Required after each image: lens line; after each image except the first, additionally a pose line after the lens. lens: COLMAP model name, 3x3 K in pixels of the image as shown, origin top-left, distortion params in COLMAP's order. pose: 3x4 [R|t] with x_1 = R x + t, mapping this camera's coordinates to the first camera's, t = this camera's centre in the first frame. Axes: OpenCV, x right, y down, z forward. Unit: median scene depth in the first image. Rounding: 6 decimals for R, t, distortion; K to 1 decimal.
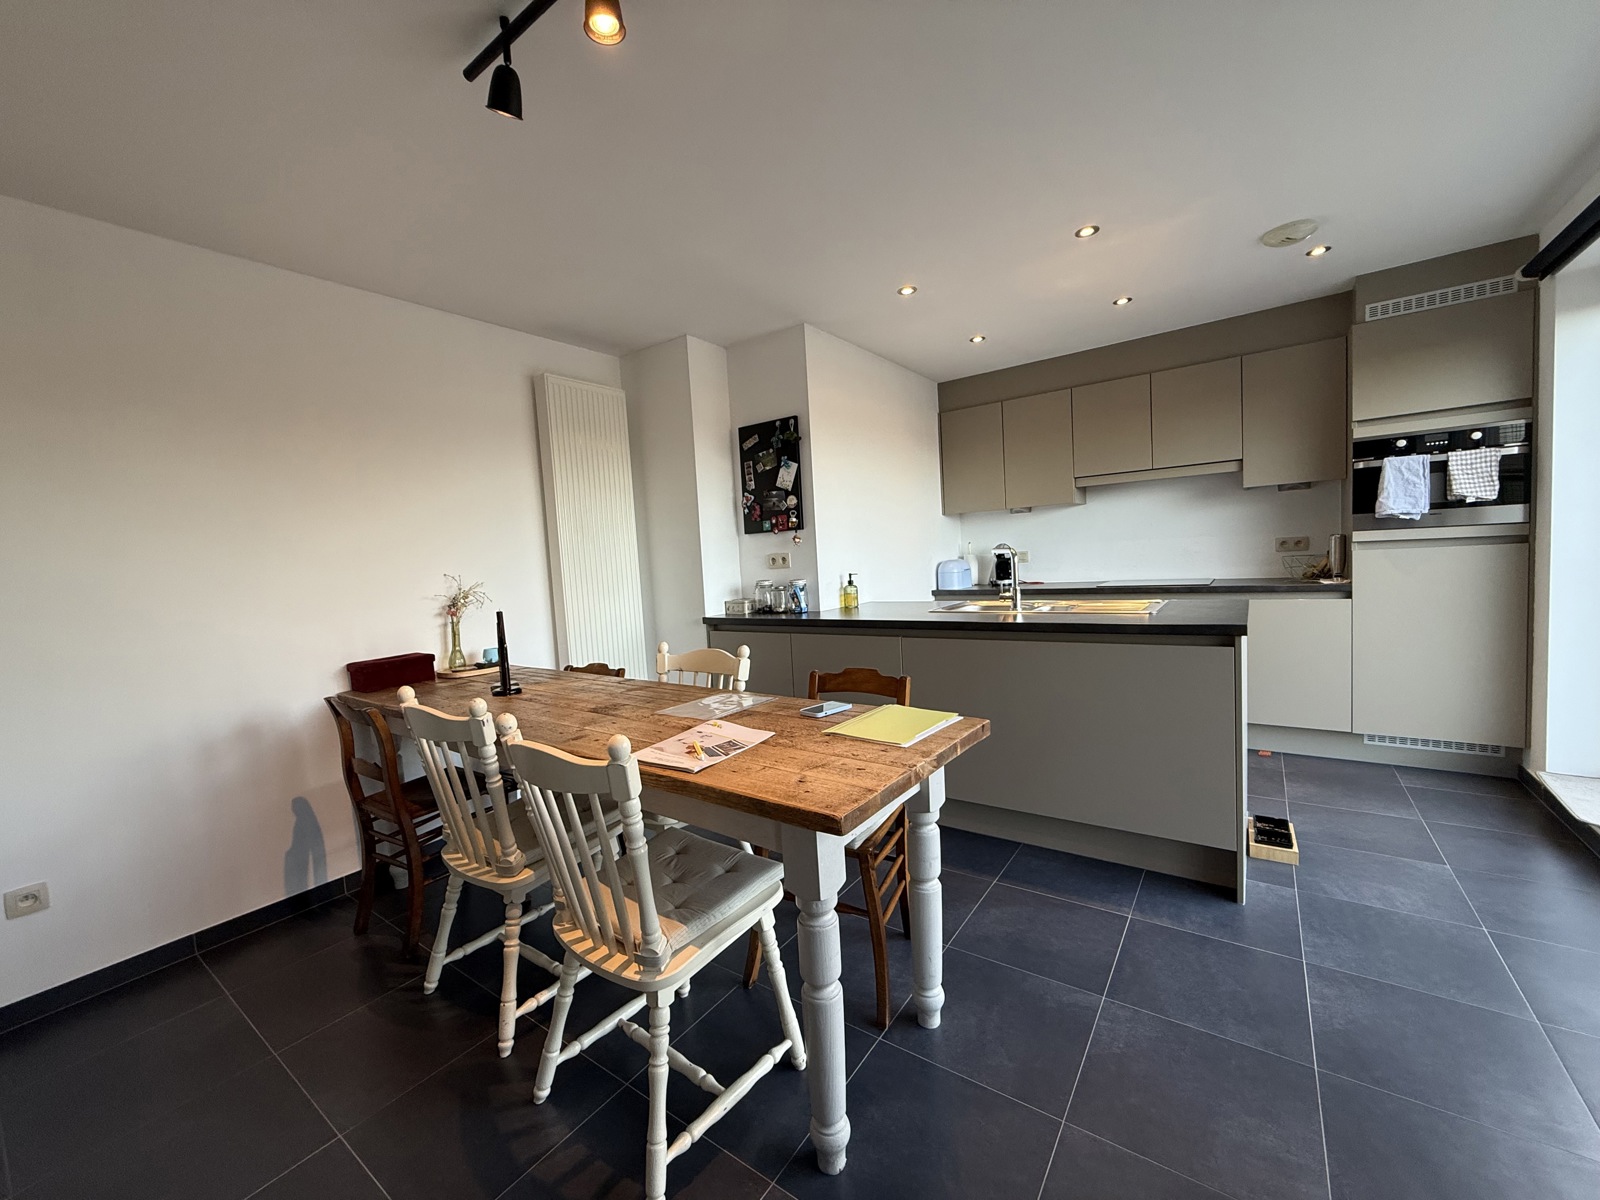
lens RADIAL K [[636.9, 0, 800.0], [0, 636.9, 600.0], [0, 0, 1]] dist [-0.002302, -0.000307]
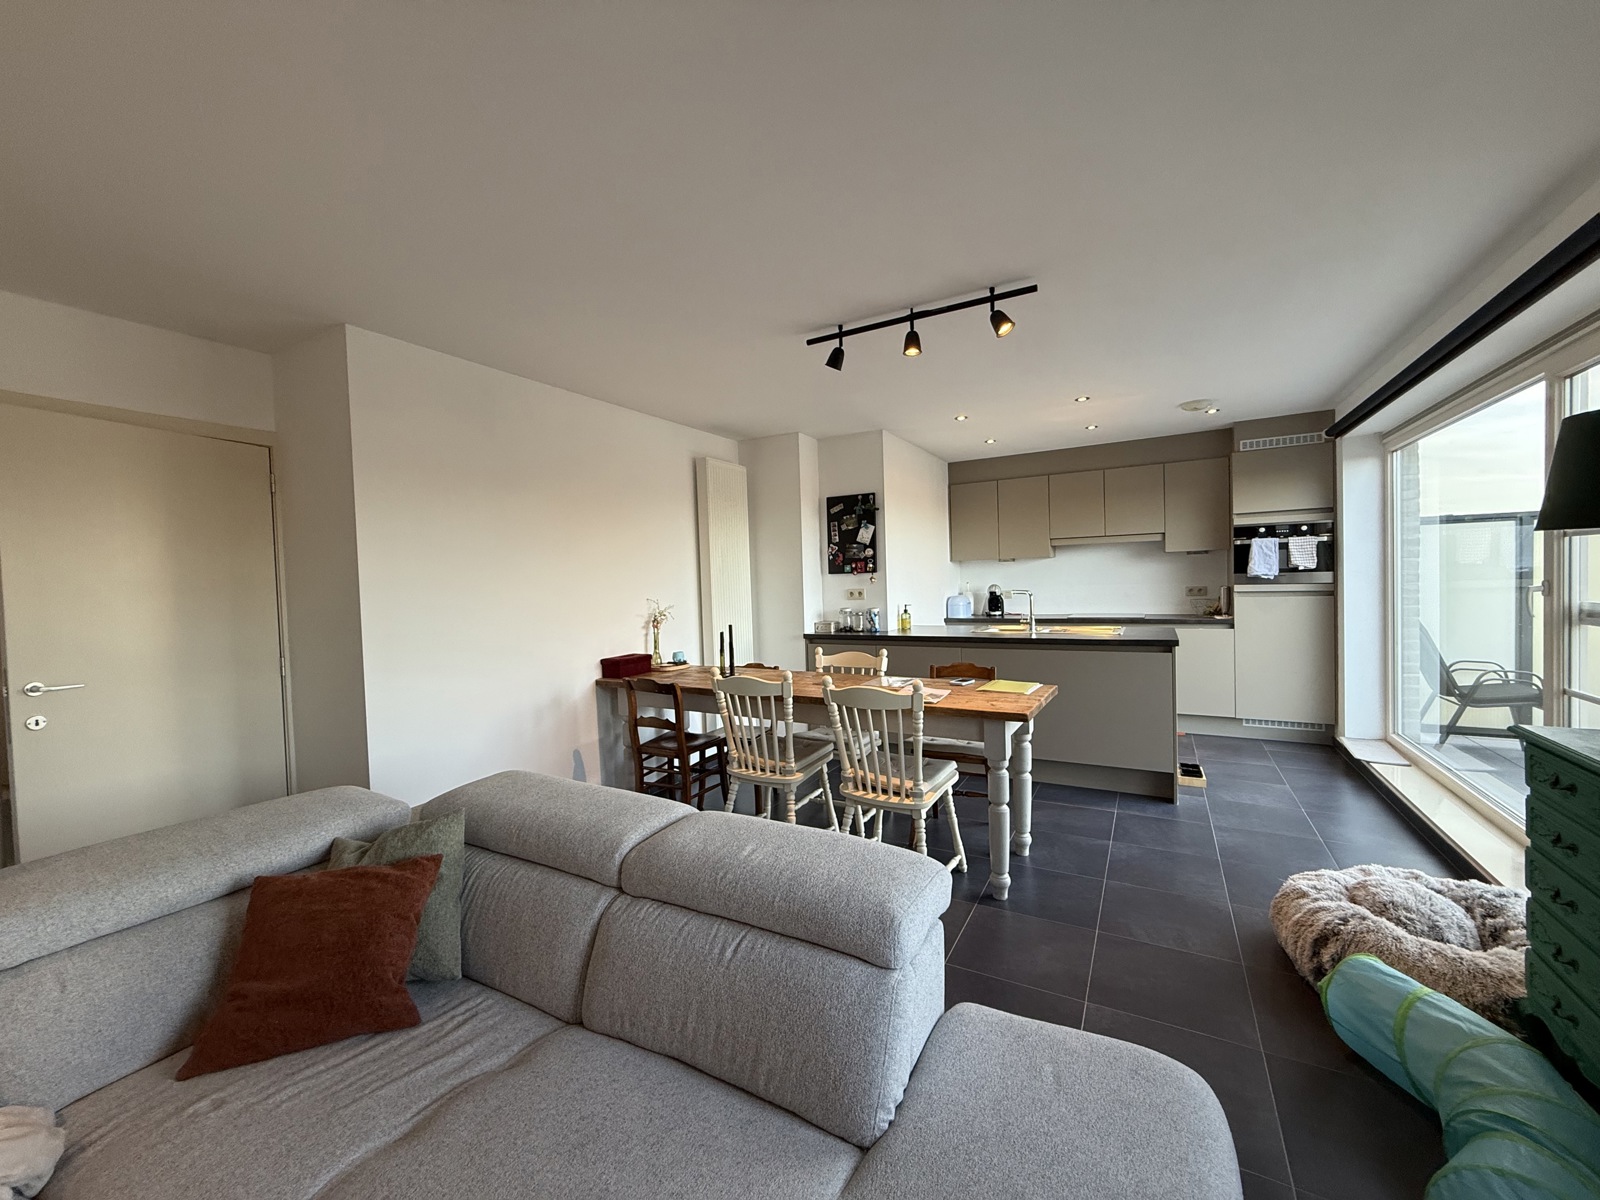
lens RADIAL K [[636.9, 0, 800.0], [0, 636.9, 600.0], [0, 0, 1]] dist [-0.002302, -0.000307]
pose [[0.993254, 0.023989, 0.113452, -0.334909], [-0.018928, 0.998786, -0.045478, 0.017820], [-0.114405, 0.043024, 0.992502, -0.391064]]
